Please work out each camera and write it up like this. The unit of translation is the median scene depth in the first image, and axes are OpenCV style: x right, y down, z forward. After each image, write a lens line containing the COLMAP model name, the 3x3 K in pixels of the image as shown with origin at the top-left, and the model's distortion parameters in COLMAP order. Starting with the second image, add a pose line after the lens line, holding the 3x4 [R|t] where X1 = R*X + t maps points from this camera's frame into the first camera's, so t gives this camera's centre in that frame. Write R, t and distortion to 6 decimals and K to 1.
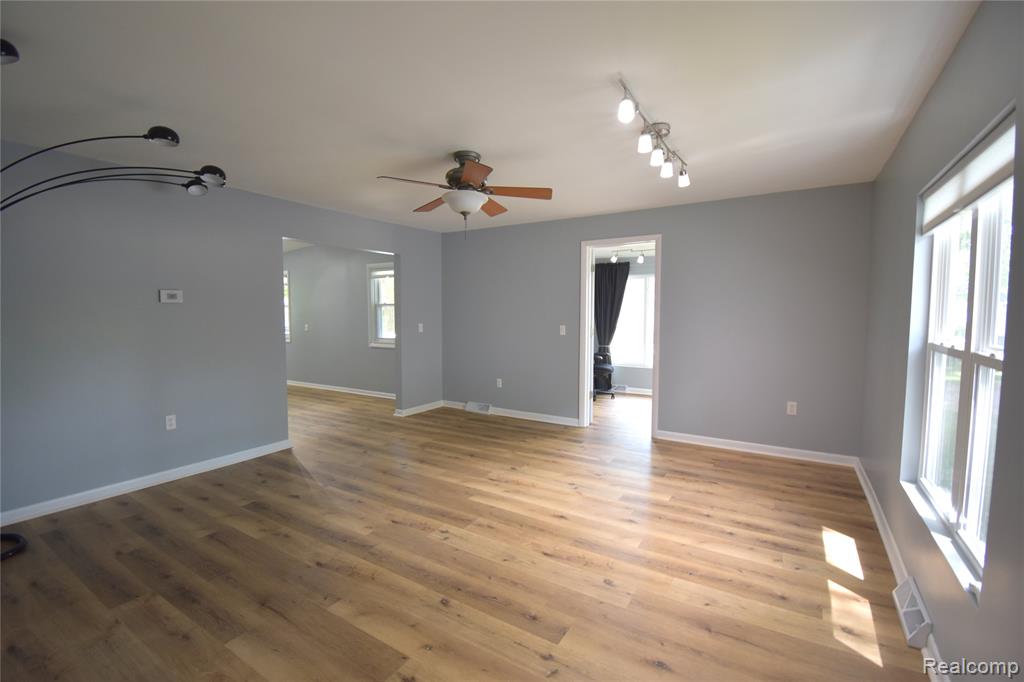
lens RADIAL K [[457.5, 0, 513.1], [0, 457.5, 341.0], [0, 0, 1]] dist [0.000265, -0.010945]
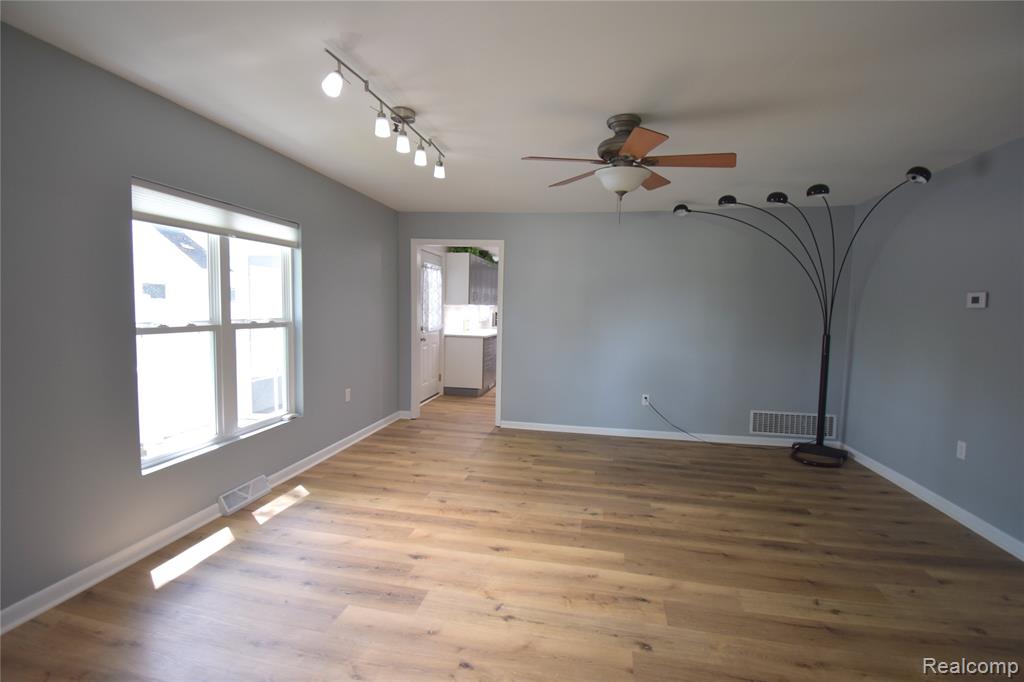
lens RADIAL K [[457.5, 0, 519.4], [0, 457.5, 340.5], [0, 0, 1]] dist [0.000265, -0.010945]
pose [[-0.930669, 0.005204, -0.365826, 0.408447], [-0.047715, 0.989632, 0.135465, -0.125120], [0.362739, 0.143529, -0.920771, 1.886117]]
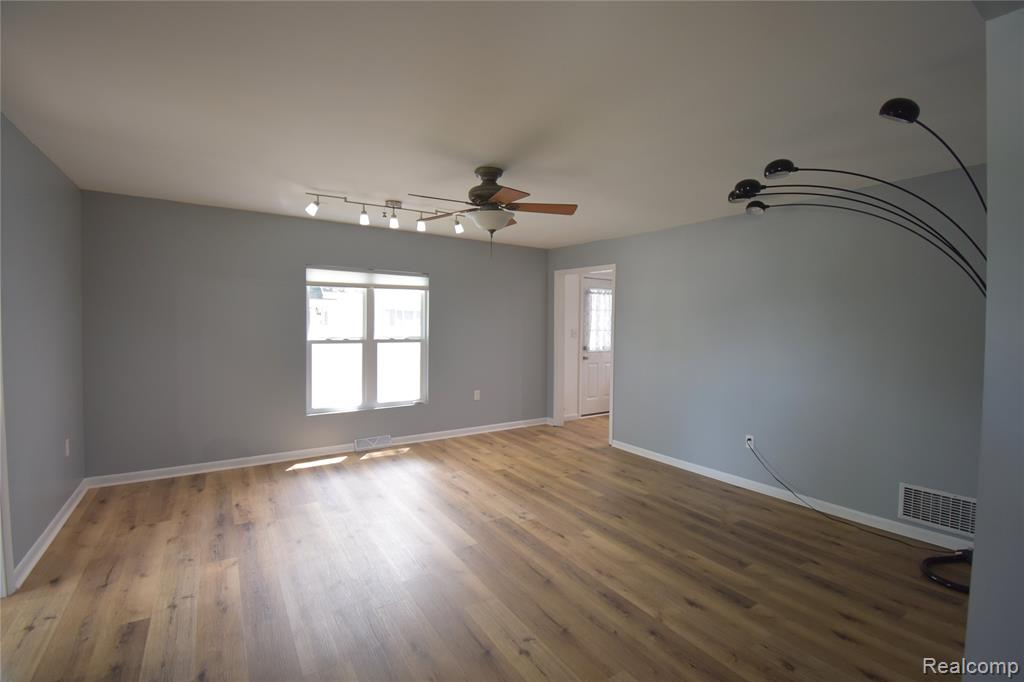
lens RADIAL K [[457.5, 0, 511.0], [0, 457.5, 336.8], [0, 0, 1]] dist [0.000265, -0.010945]
pose [[-0.908822, -0.024884, 0.416442, -0.606010], [0.015358, 0.995547, 0.093006, -0.155333], [-0.416902, 0.090921, -0.904393, 2.049971]]
